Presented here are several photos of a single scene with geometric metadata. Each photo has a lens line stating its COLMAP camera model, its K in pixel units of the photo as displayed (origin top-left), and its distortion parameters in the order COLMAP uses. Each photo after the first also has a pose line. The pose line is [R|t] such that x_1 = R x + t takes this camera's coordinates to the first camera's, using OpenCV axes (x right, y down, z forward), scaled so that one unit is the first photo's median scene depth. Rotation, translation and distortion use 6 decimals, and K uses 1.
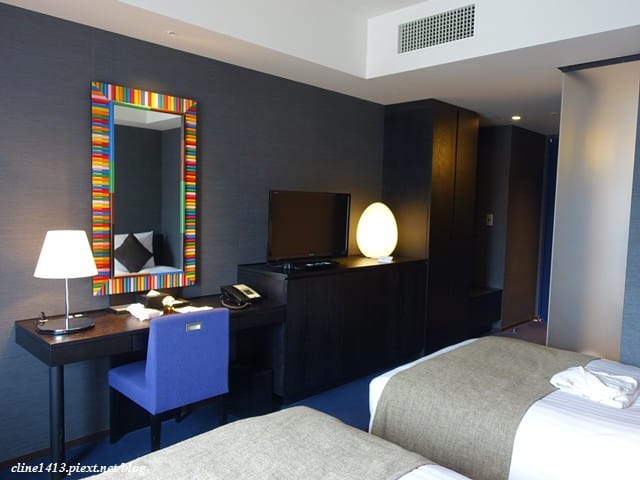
lens RADIAL K [[497.1, 0, 320.0], [0, 497.1, 240.0], [0, 0, 1]] dist [0.005191, 0.002647]
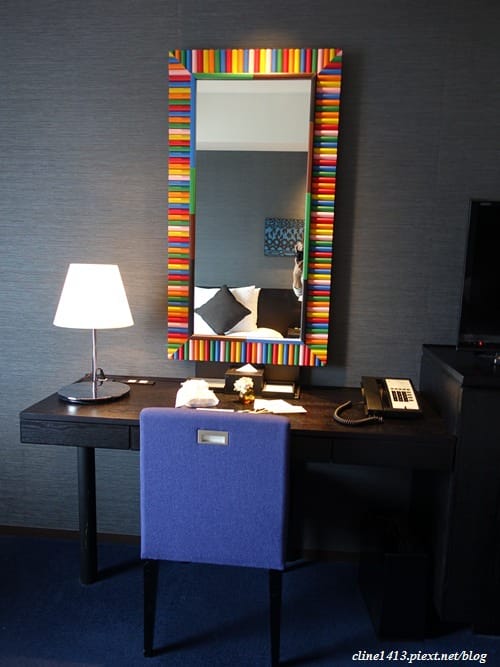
lens RADIAL K [[518.1, 0, 250.0], [0, 518.1, 333.5], [0, 0, 1]] dist [0.005191, 0.002647]
pose [[0.628986, 0.110049, -0.769588, 0.189436], [-0.067802, 0.993923, 0.086713, 0.001058], [0.774454, -0.002361, 0.632625, 0.574806]]
